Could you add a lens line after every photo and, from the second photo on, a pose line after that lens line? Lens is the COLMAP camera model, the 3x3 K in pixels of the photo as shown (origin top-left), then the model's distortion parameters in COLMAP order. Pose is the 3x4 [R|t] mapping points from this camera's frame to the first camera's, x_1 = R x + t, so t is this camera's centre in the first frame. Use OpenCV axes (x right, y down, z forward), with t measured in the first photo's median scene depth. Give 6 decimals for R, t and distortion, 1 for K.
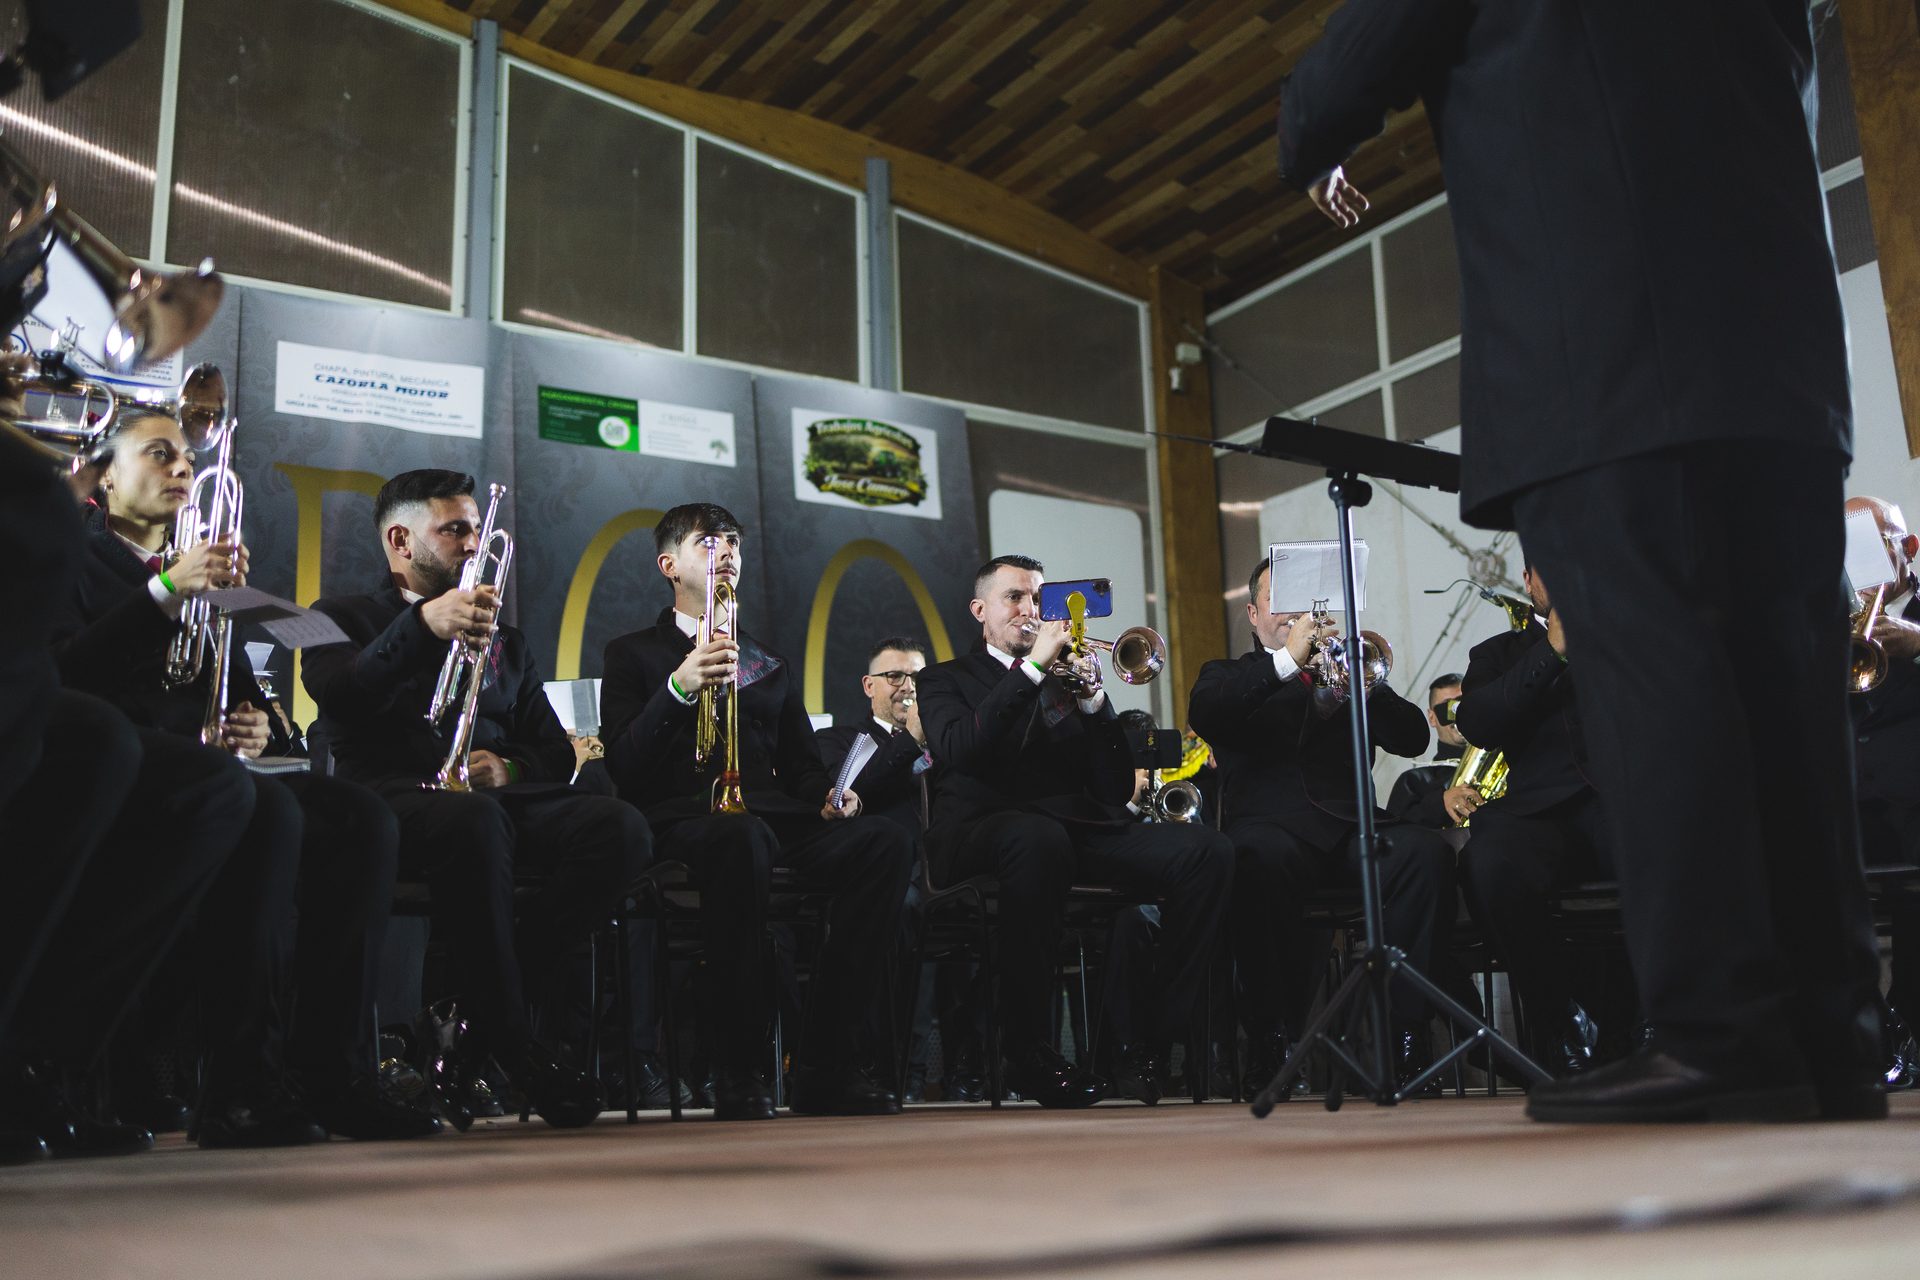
lens RADIAL K [[1914.9, 0, 998.6], [0, 1914.9, 617.7], [0, 0, 1]] dist [0.002336, 0.000000]
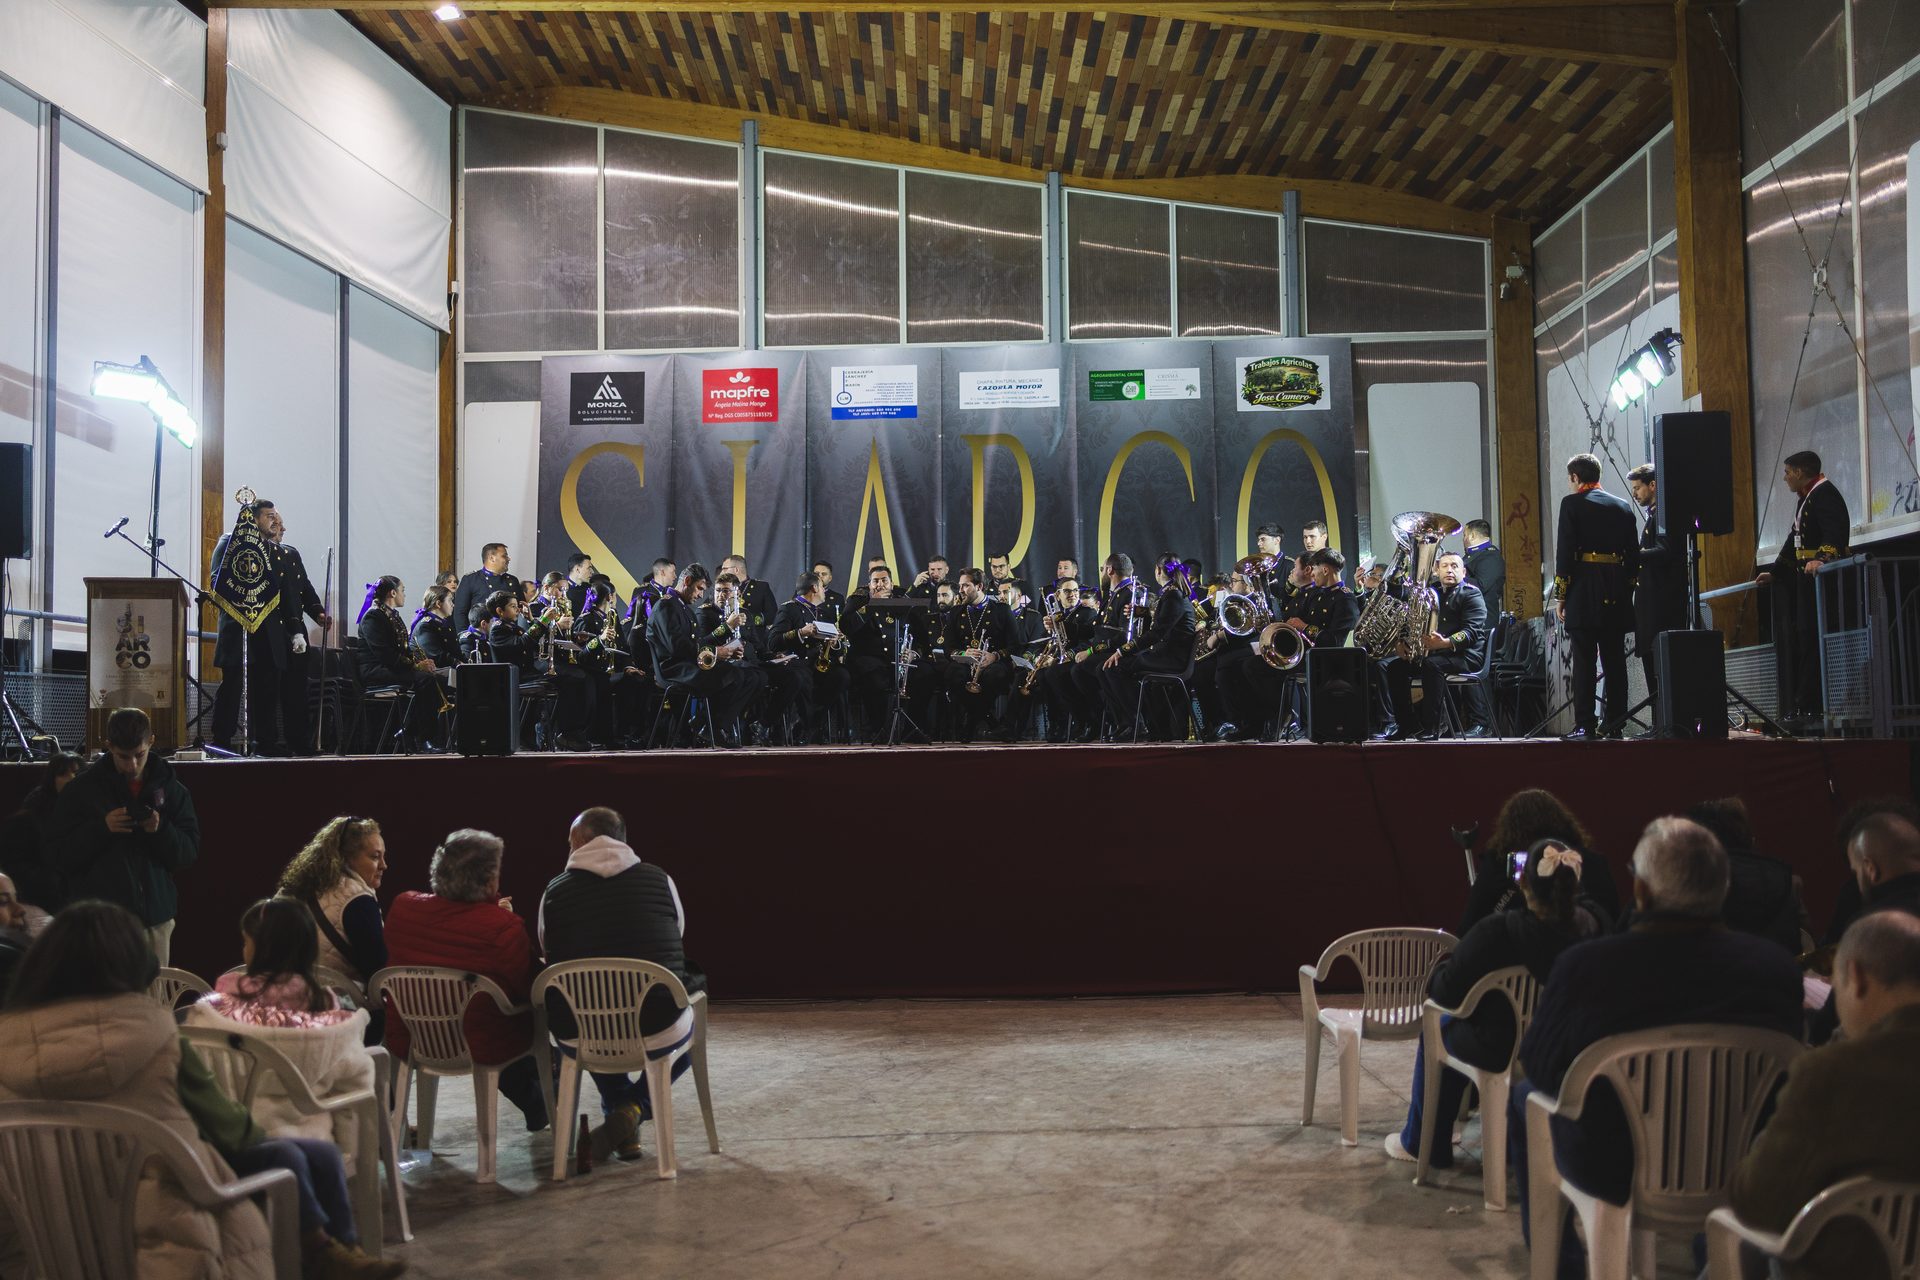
lens RADIAL K [[1914.9, 0, 956.4], [0, 1914.9, 639.9], [0, 0, 1]] dist [0.002336, 0.000000]
pose [[0.834465, -0.008152, -0.551000, 0.653187], [0.117721, 0.979446, 0.163792, -0.175375], [0.538340, -0.201543, 0.818273, -0.641632]]
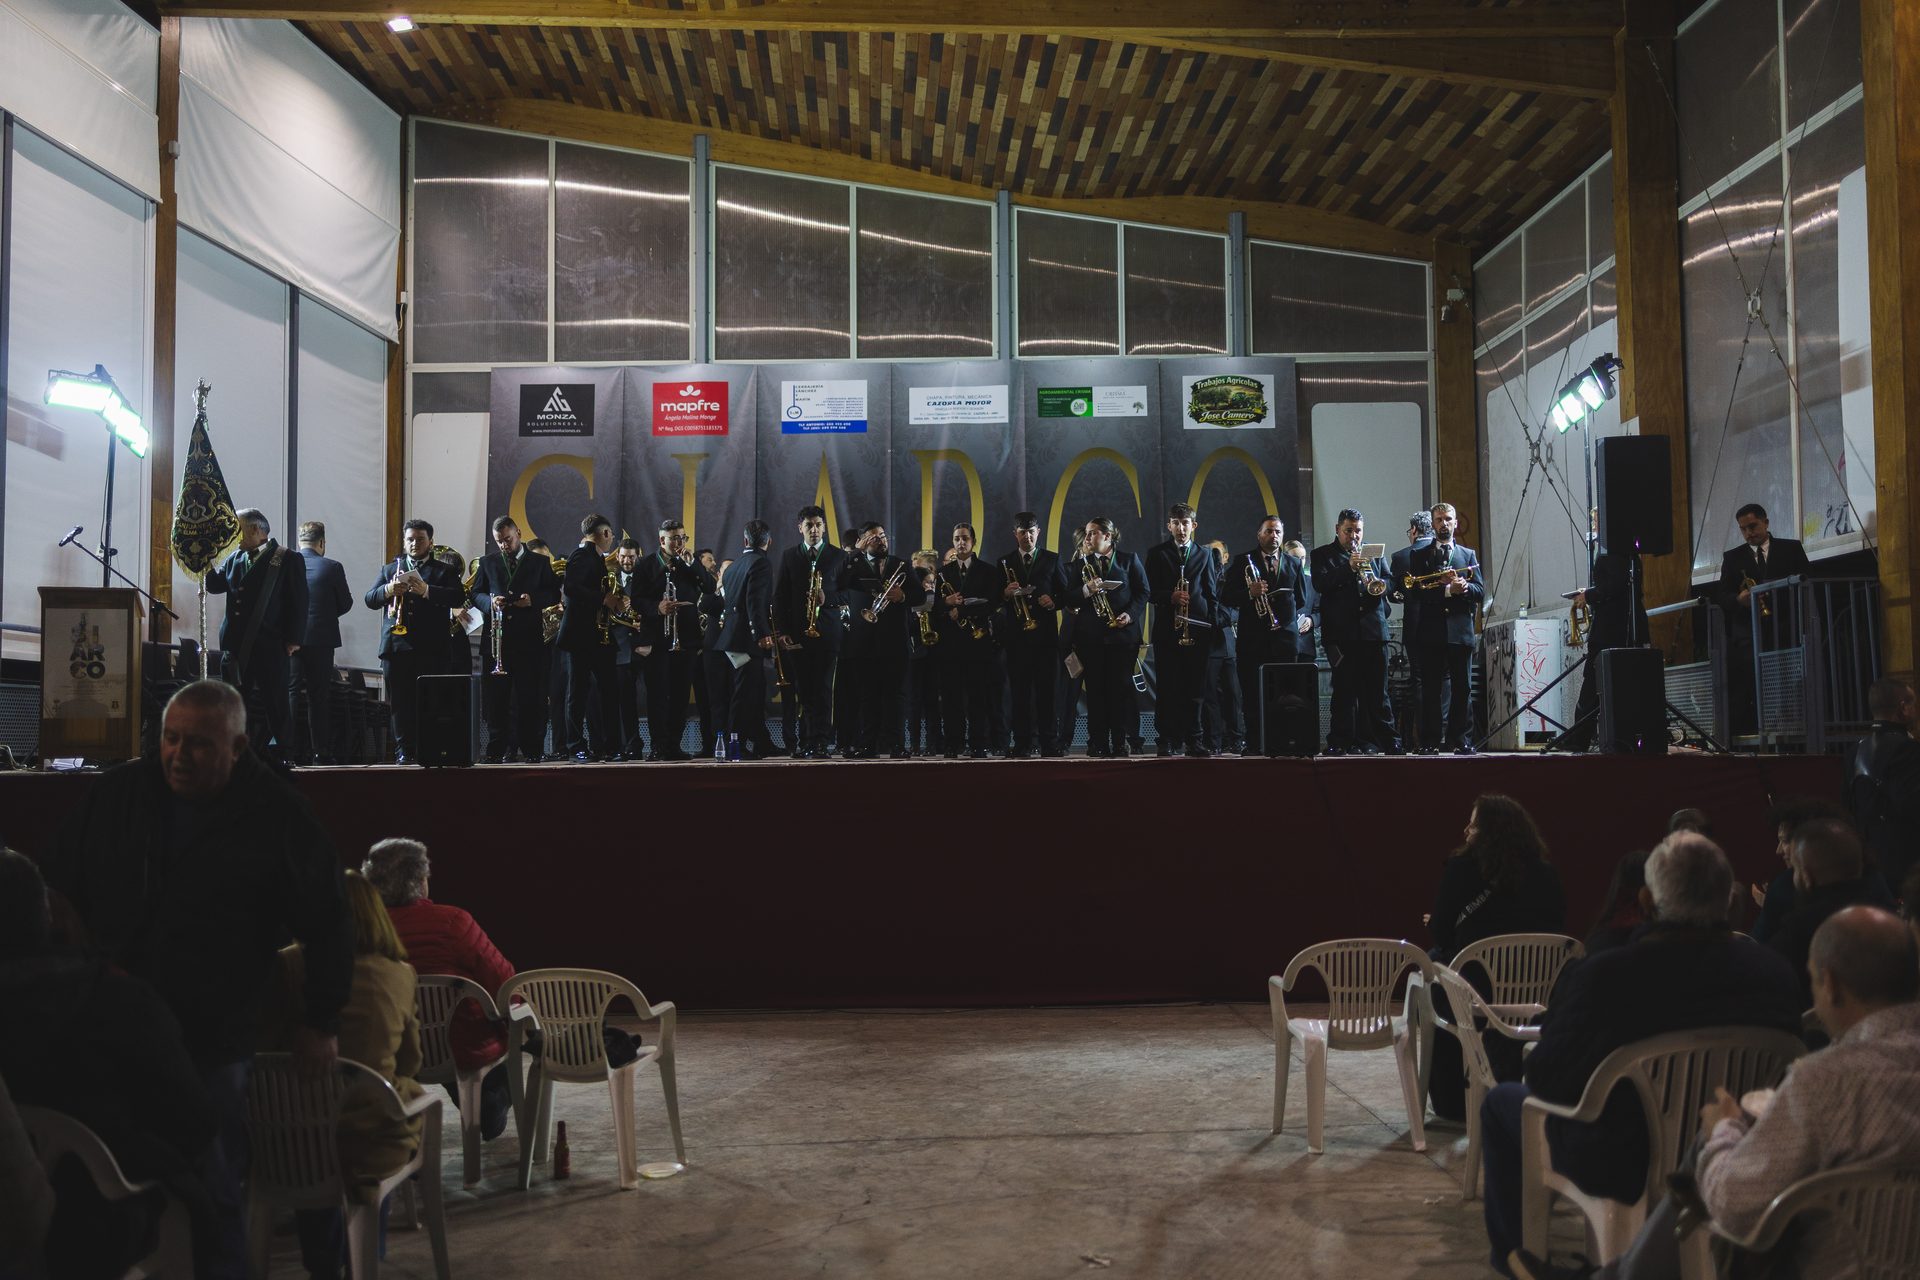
lens RADIAL K [[1914.9, 0, 959.4], [0, 1914.9, 639.2], [0, 0, 1]] dist [0.002336, 0.000000]
pose [[0.853173, -0.007581, -0.521574, 0.650453], [0.106988, 0.981180, 0.160745, -0.179382], [0.510539, -0.192945, 0.837927, -0.657674]]
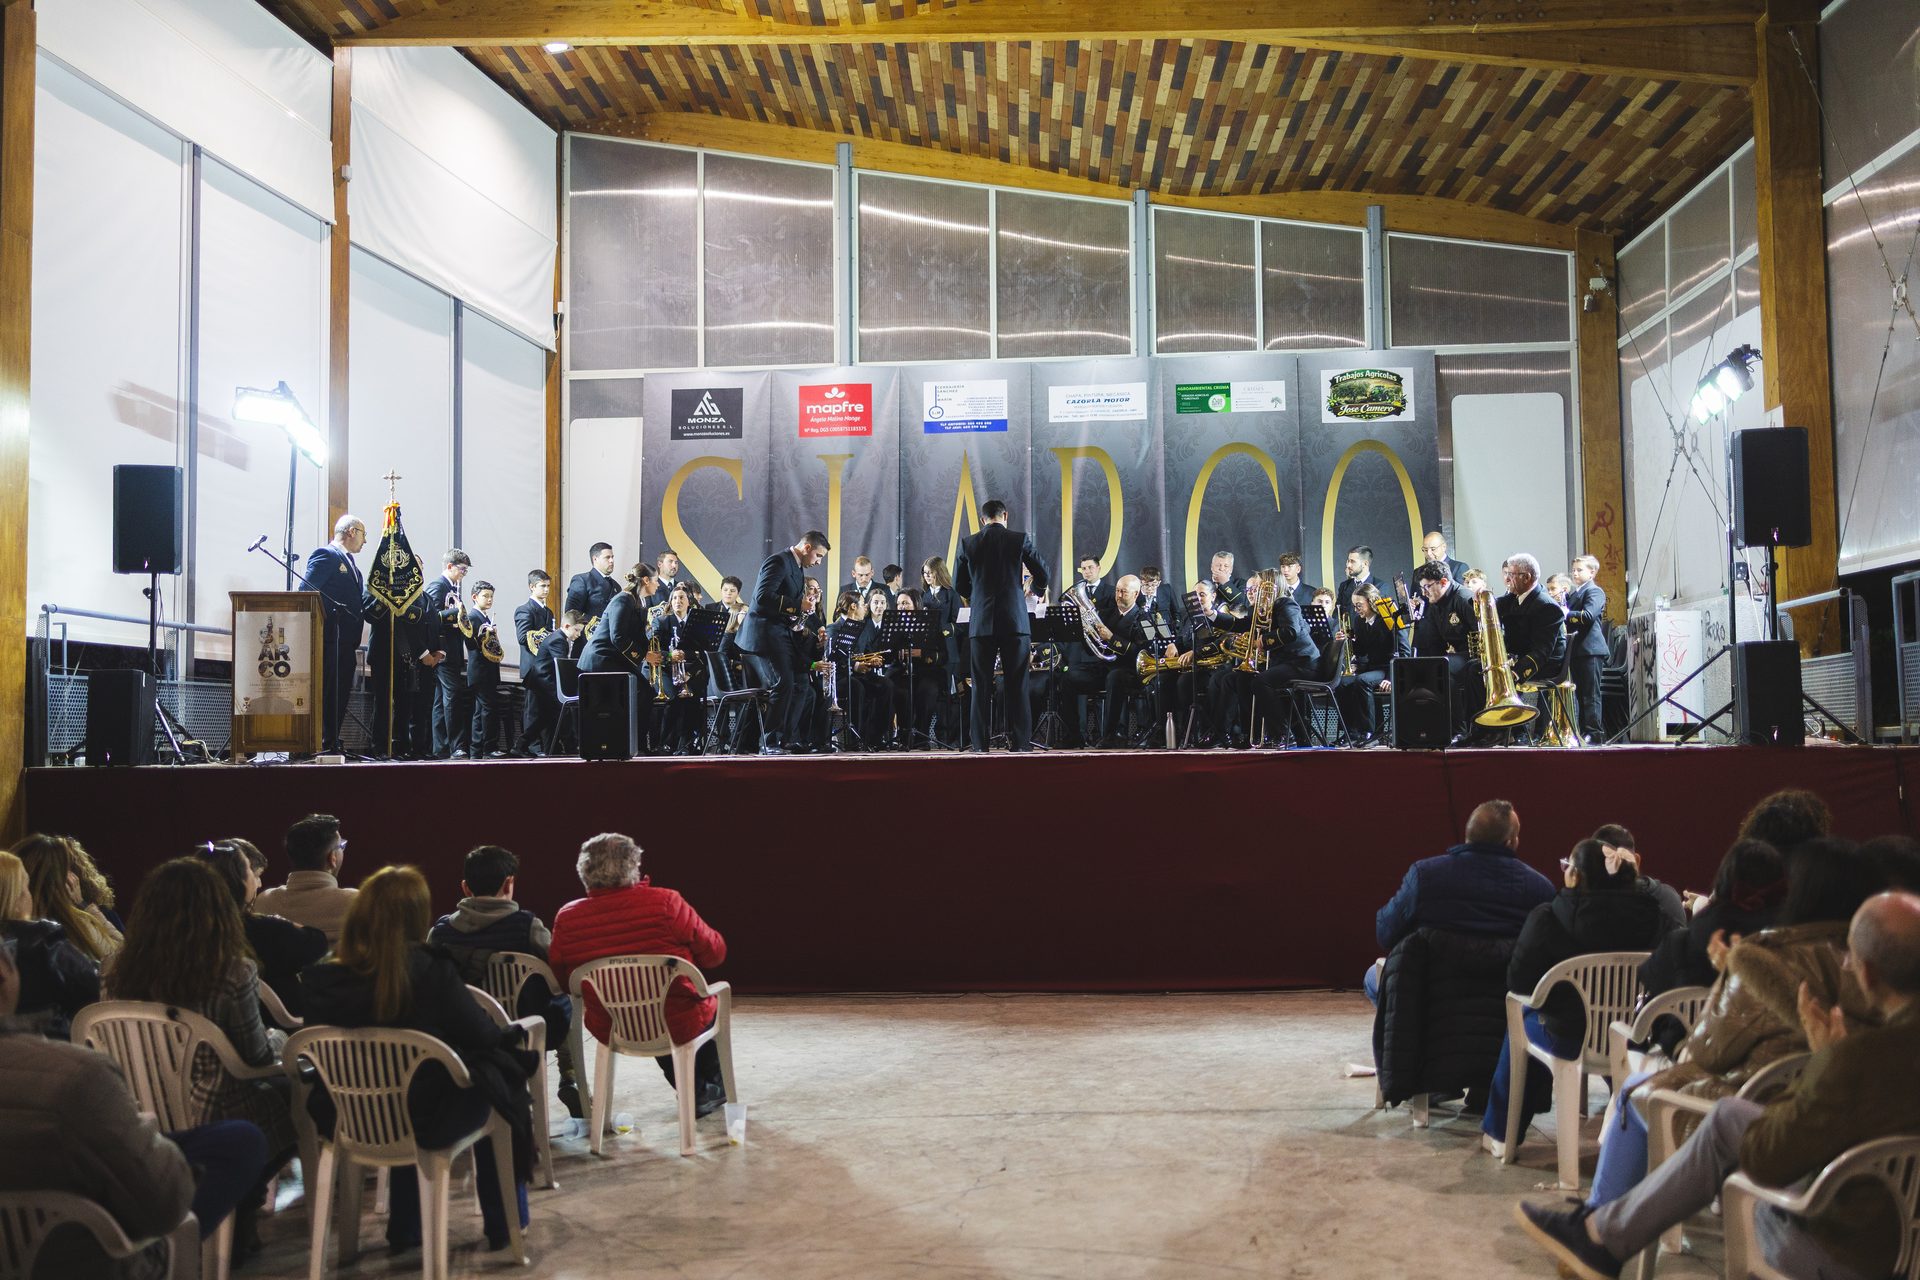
lens RADIAL K [[1914.9, 0, 953.3], [0, 1914.9, 635.1], [0, 0, 1]] dist [0.002336, 0.000000]
pose [[0.809142, -0.011948, -0.587492, 0.671206], [0.125657, 0.980184, 0.153130, -0.185750], [0.574021, -0.197727, 0.794610, -0.680592]]
